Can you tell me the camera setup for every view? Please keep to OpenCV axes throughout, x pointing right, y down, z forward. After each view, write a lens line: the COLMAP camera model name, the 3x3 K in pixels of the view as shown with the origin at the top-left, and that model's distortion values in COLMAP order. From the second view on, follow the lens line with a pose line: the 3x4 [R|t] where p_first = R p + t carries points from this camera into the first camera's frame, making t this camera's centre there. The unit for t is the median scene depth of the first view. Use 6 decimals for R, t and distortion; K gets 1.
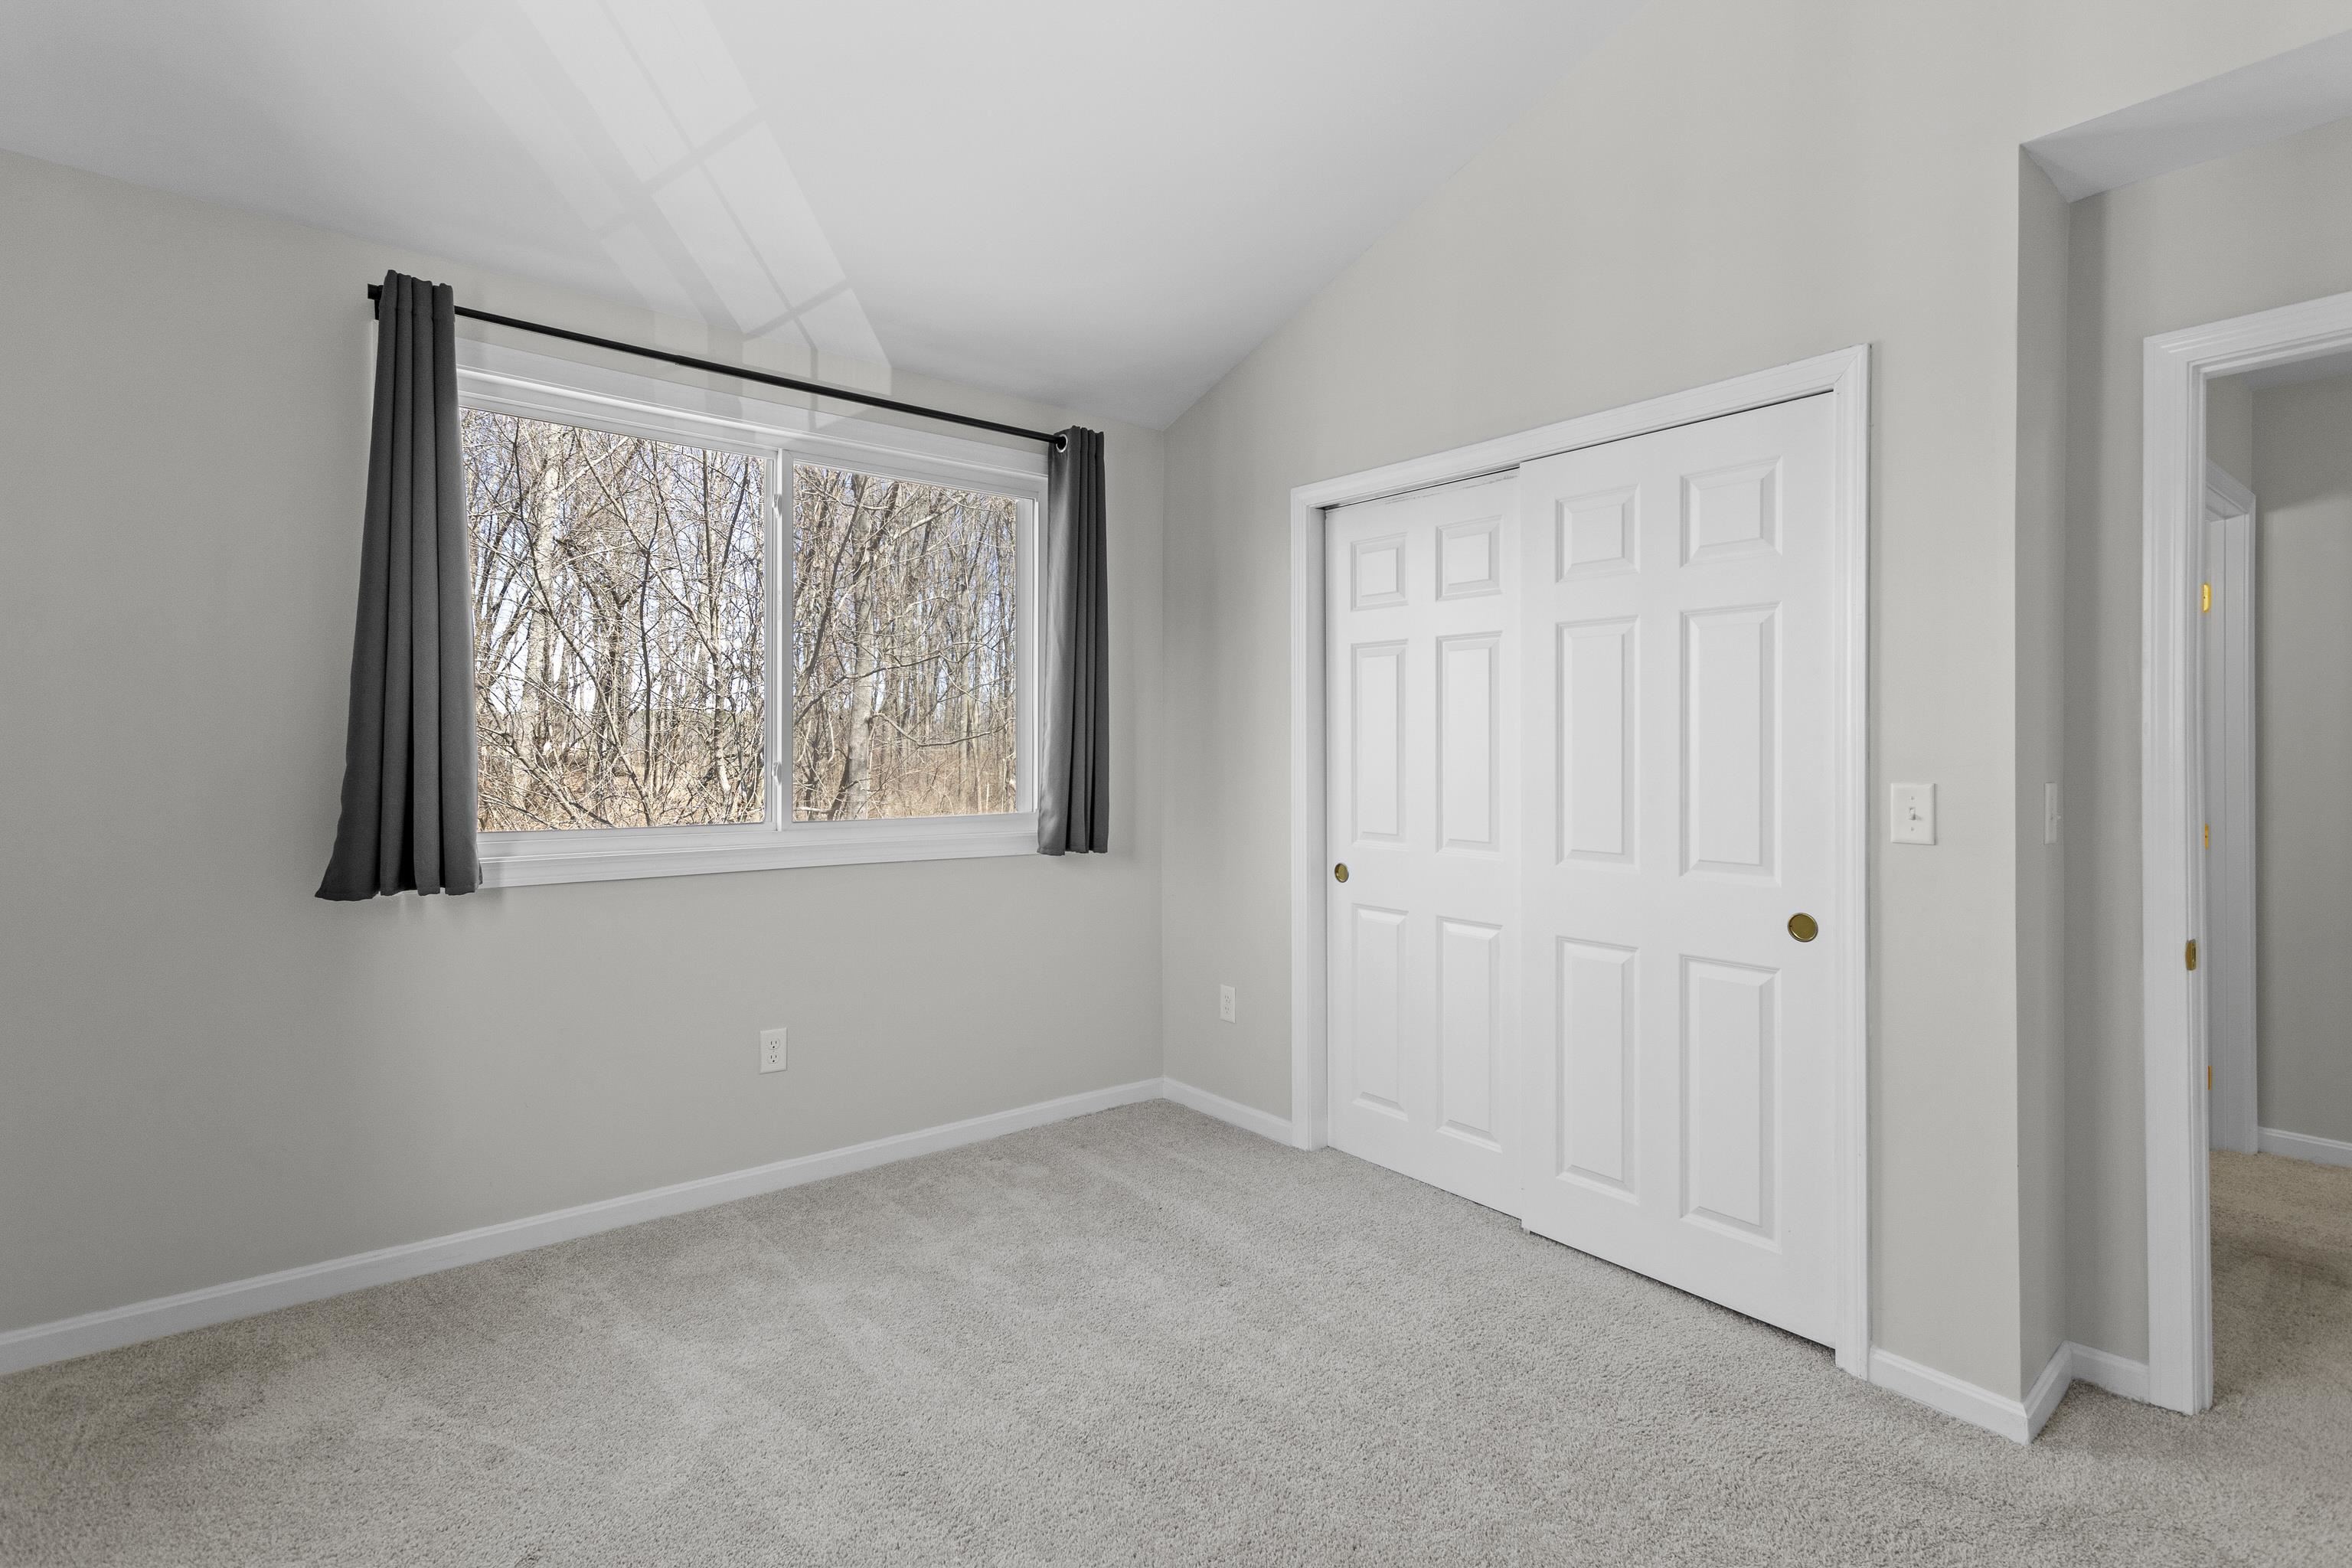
lens RADIAL K [[1131.8, 0, 1183.8], [0, 1131.8, 751.2], [0, 0, 1]] dist [0.008131, 0.000005]
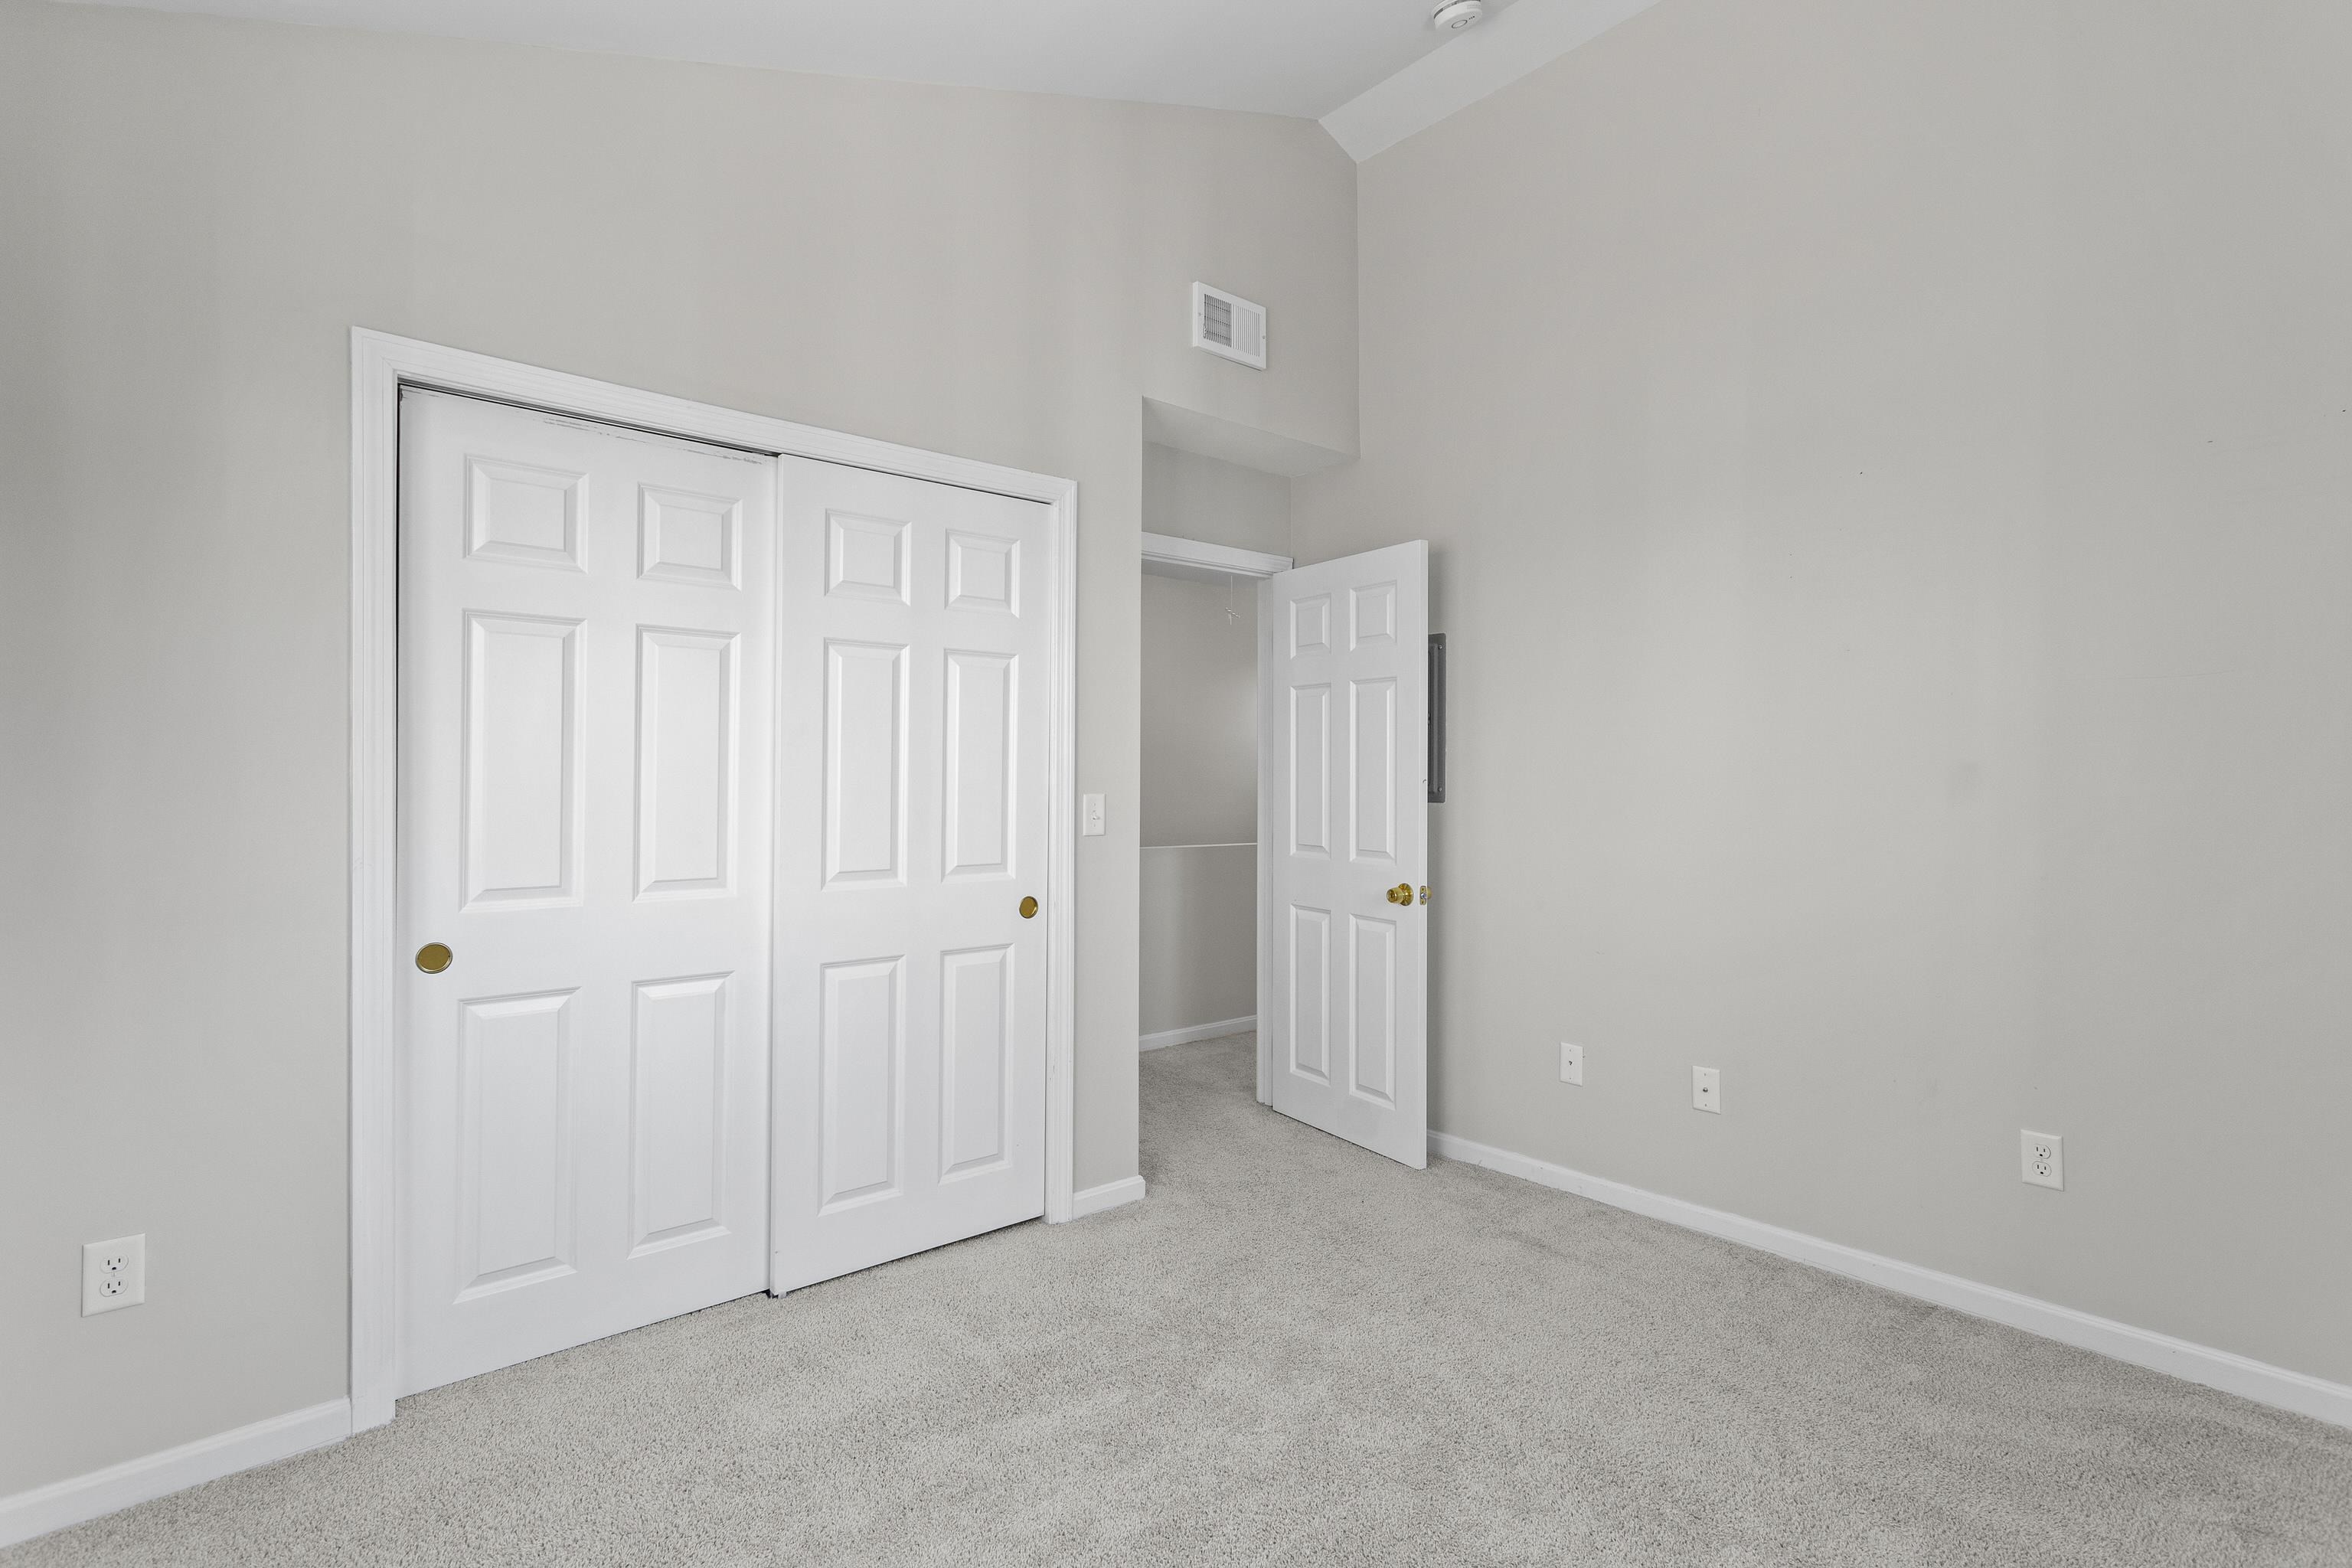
lens RADIAL K [[1121.0, 0, 1186.2], [0, 1121.0, 778.8], [0, 0, 1]] dist [0.009545, 0.001180]
pose [[-0.032850, -0.006416, 0.999440, -0.625249], [-0.005365, 0.999966, 0.006243, -0.001473], [-0.999446, -0.005157, -0.032883, 0.718591]]
